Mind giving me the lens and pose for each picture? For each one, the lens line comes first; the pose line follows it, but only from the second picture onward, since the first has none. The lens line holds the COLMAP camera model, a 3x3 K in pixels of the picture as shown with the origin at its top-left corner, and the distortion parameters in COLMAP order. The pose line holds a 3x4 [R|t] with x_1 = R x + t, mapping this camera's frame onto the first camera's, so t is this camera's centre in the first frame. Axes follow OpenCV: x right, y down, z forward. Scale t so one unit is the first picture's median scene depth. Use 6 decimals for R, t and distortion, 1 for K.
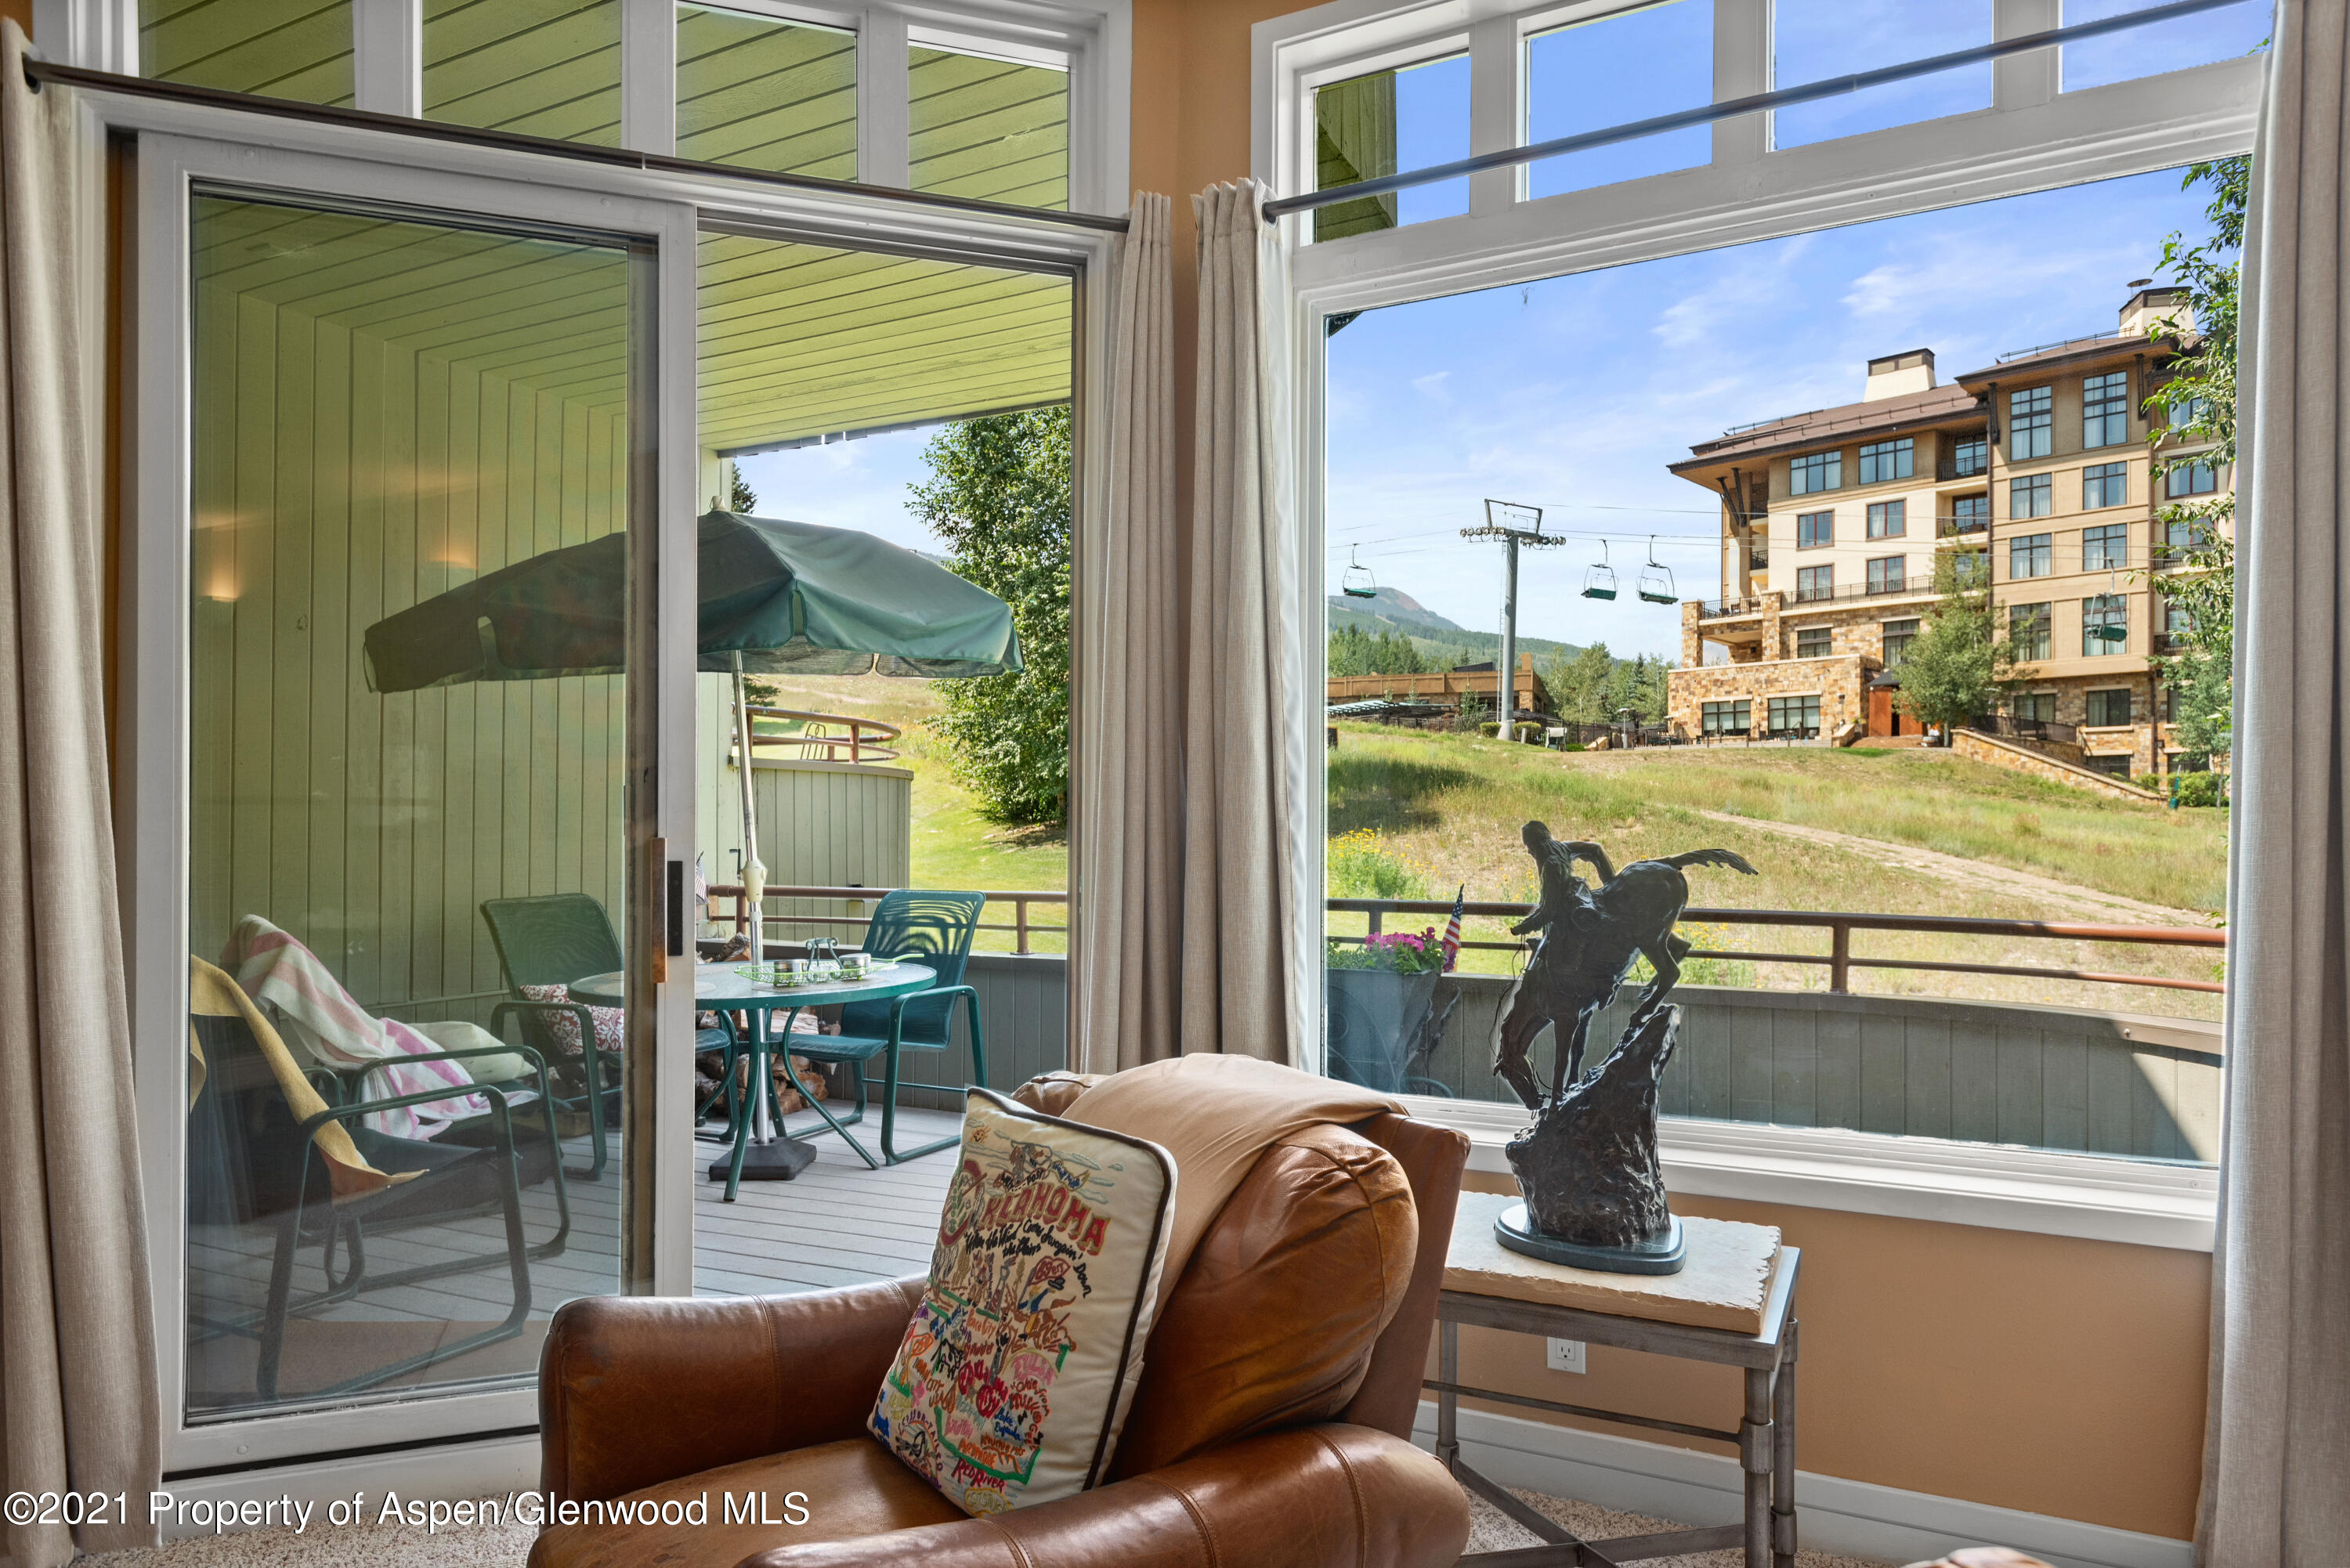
lens RADIAL K [[1439.3, 0, 1187.7], [0, 1439.3, 847.3], [0, 0, 1]] dist [0.003507, -0.006512]
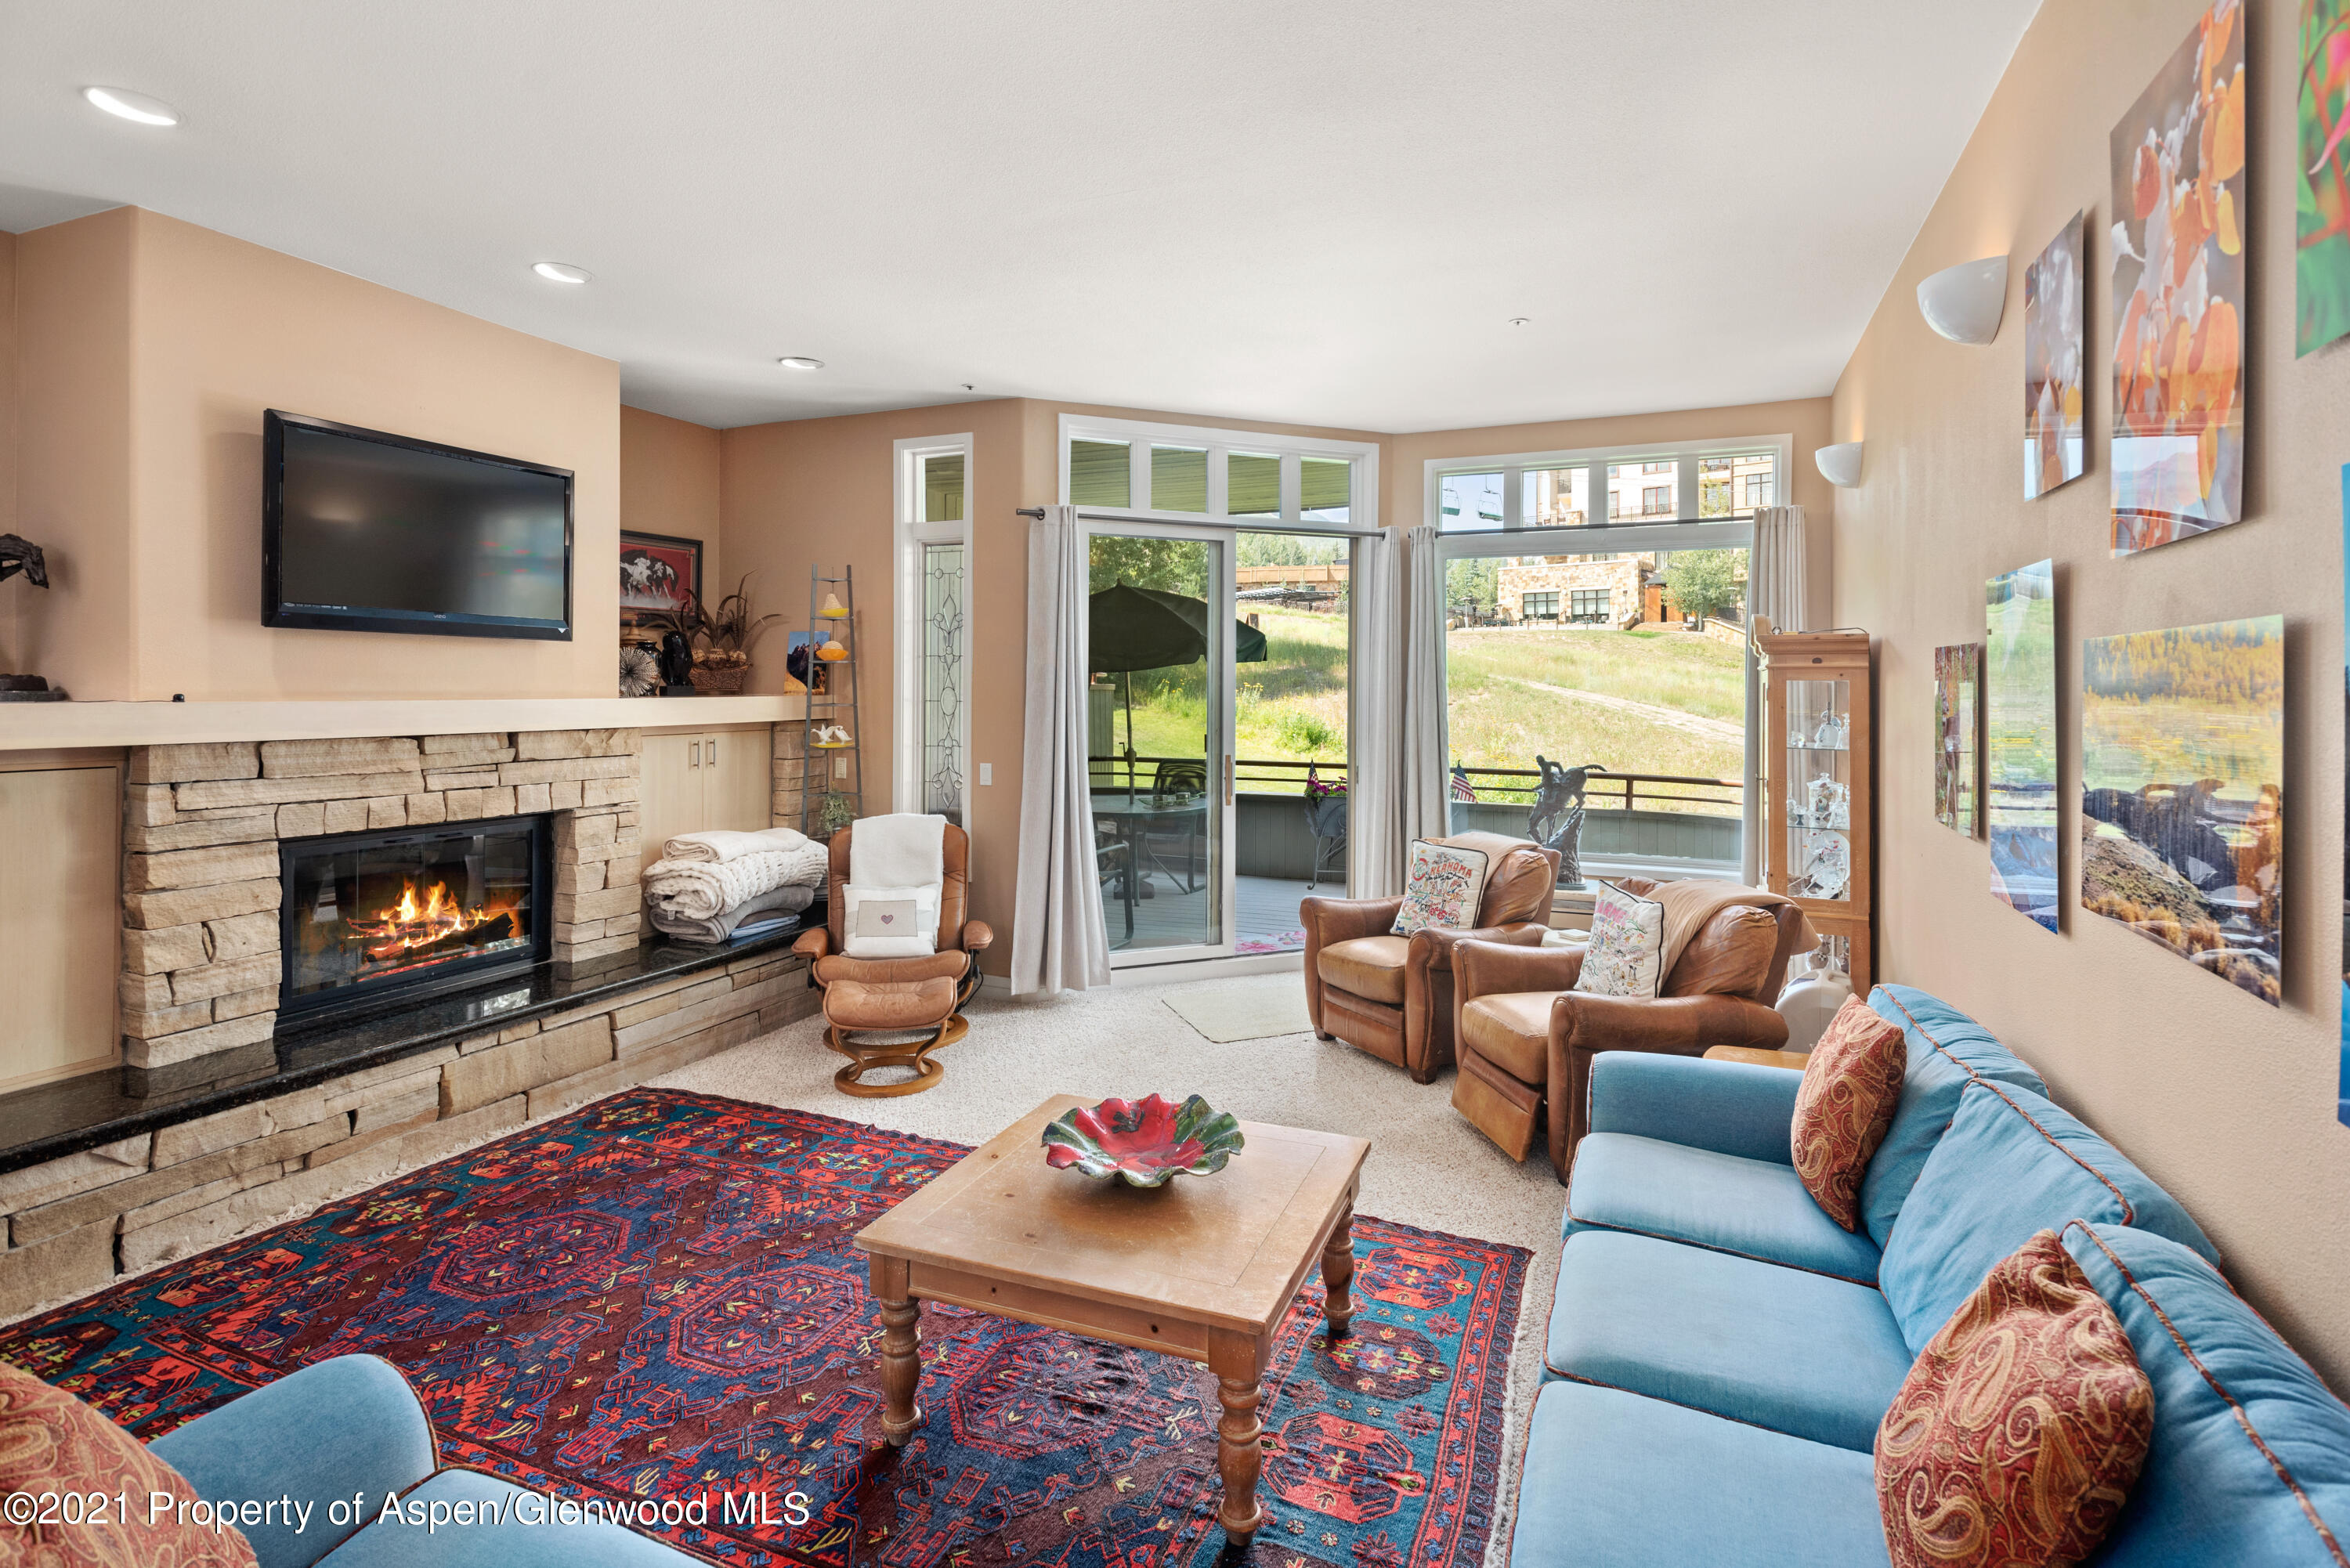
lens RADIAL K [[1168.9, 0, 1180.7], [0, 1168.9, 686.7], [0, 0, 1]] dist [-0.030245, -0.000388]
pose [[0.997967, 0.009107, 0.063082, -0.030730], [-0.008708, 0.999940, -0.006597, -0.006489], [-0.063138, 0.006034, 0.997987, -0.063385]]
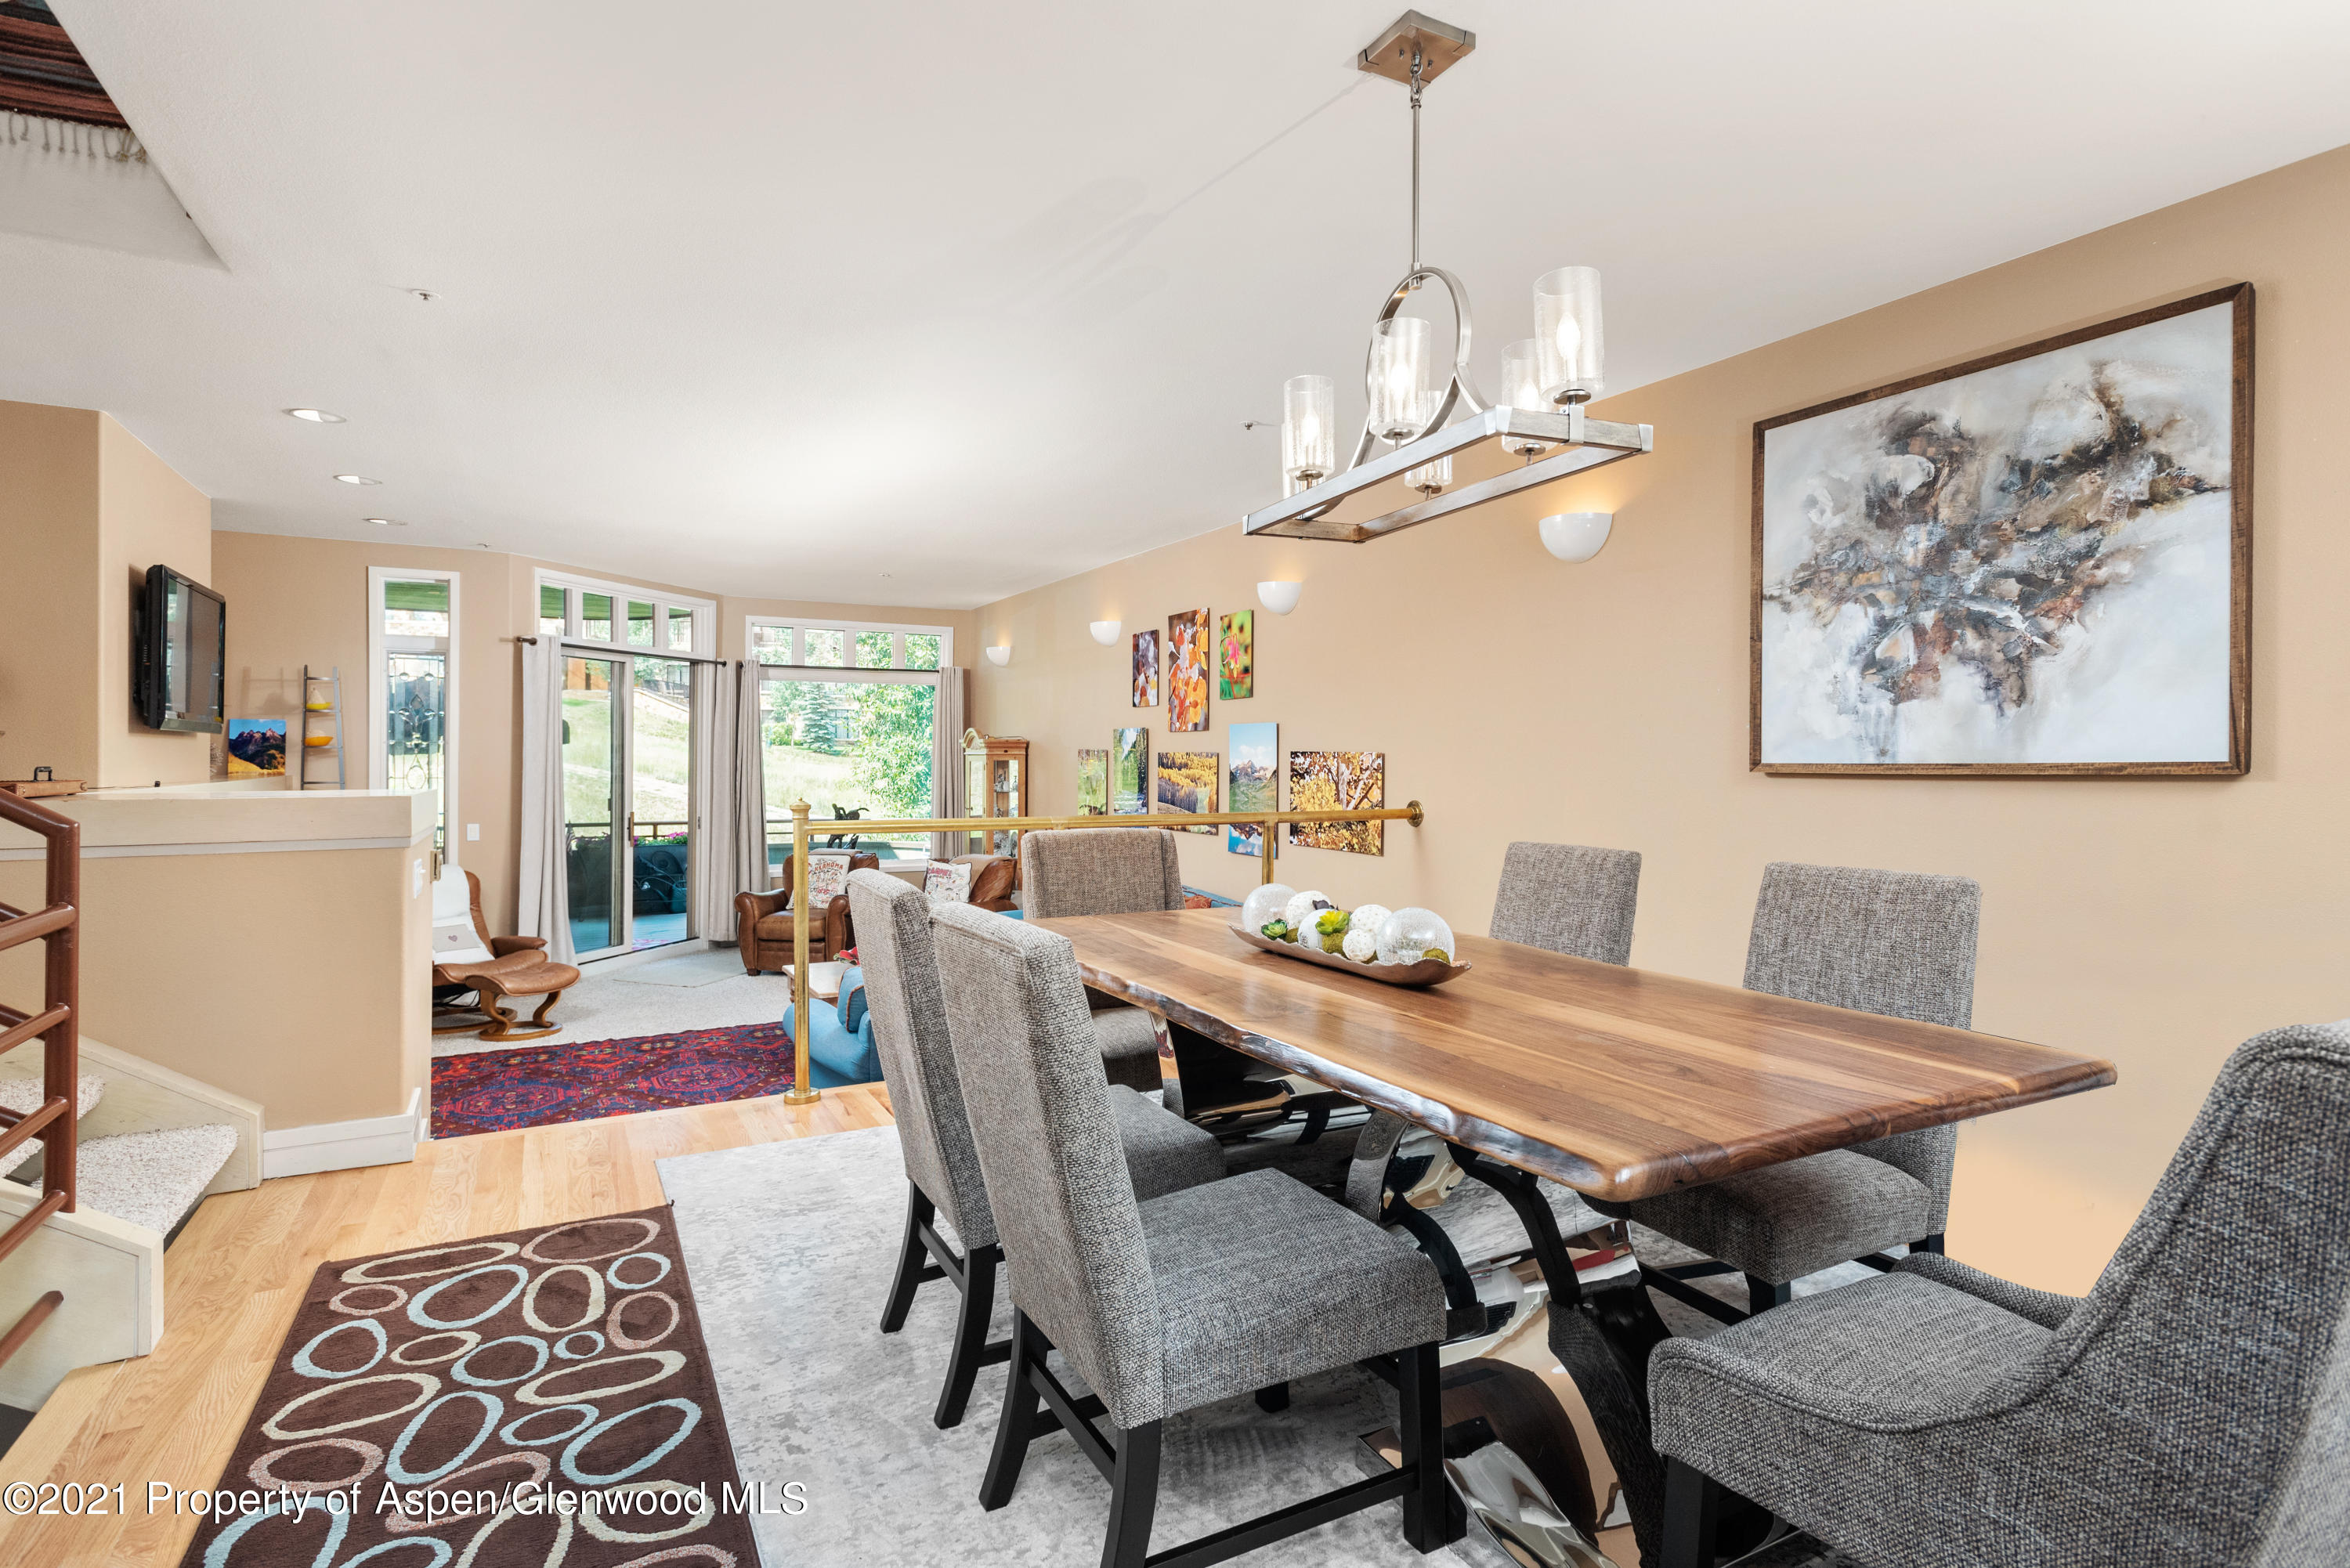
lens RADIAL K [[1168.9, 0, 1177.6], [0, 1168.9, 770.1], [0, 0, 1]] dist [-0.030245, -0.000388]
pose [[0.582682, -0.004624, 0.812687, -0.078898], [0.001739, 0.999989, 0.004443, -0.006844], [-0.812699, -0.001175, 0.582683, -0.091235]]
